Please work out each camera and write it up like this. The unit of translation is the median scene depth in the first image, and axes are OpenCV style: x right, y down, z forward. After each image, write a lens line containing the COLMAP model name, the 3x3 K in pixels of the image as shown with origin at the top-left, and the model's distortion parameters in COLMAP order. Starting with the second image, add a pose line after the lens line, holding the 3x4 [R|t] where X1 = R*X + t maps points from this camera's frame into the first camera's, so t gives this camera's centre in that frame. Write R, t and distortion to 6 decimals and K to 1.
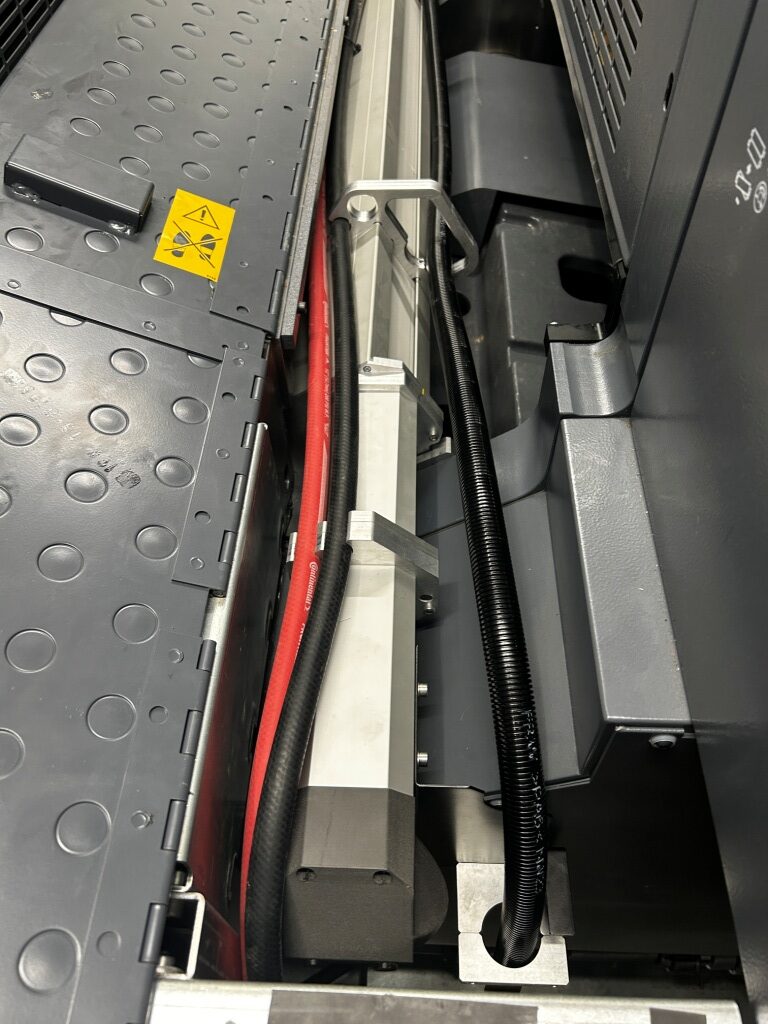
lens RADIAL K [[787.7, 0, 384.0], [0, 787.7, 512.0], [0, 0, 1]] dist [0.076450, -0.181119]
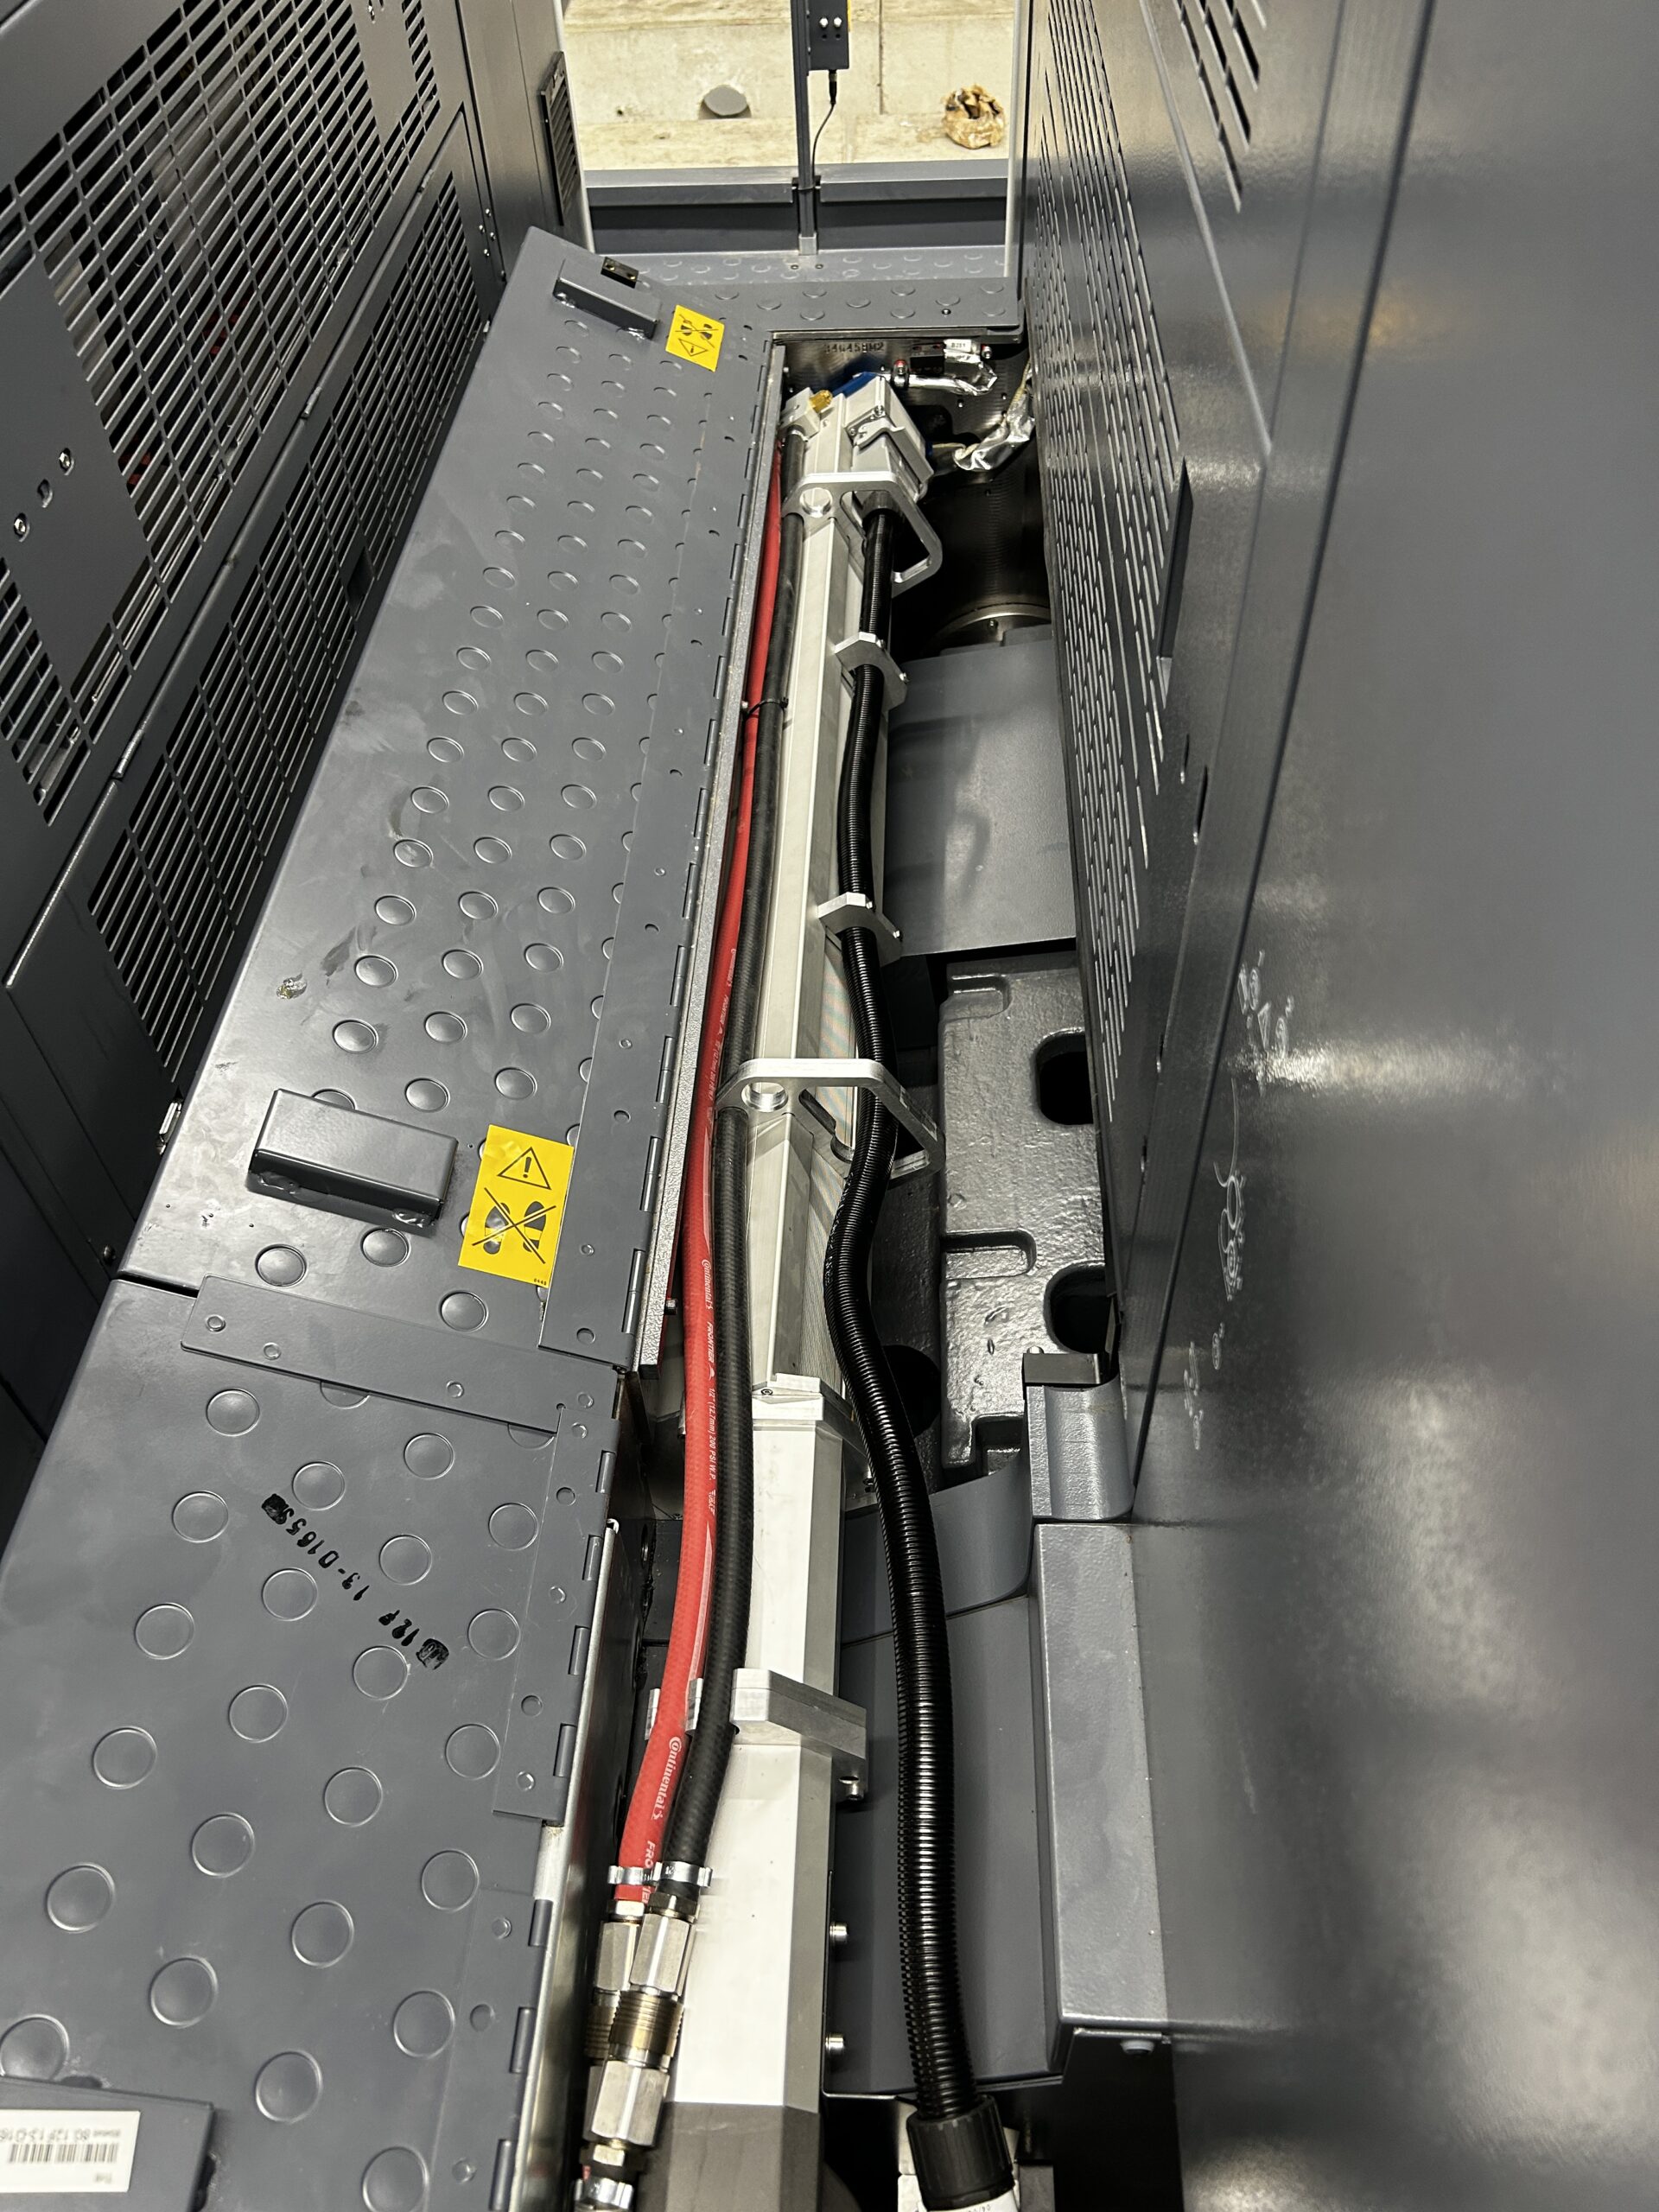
lens RADIAL K [[1741.8, 0, 880.3], [0, 1741.8, 1031.1], [0, 0, 1]] dist [0.071904, -0.130109]
pose [[0.999715, 0.000565, 0.023858, 0.046488], [0.001802, 0.995078, -0.099080, -0.400330], [-0.023797, 0.099095, 0.994793, -0.602976]]
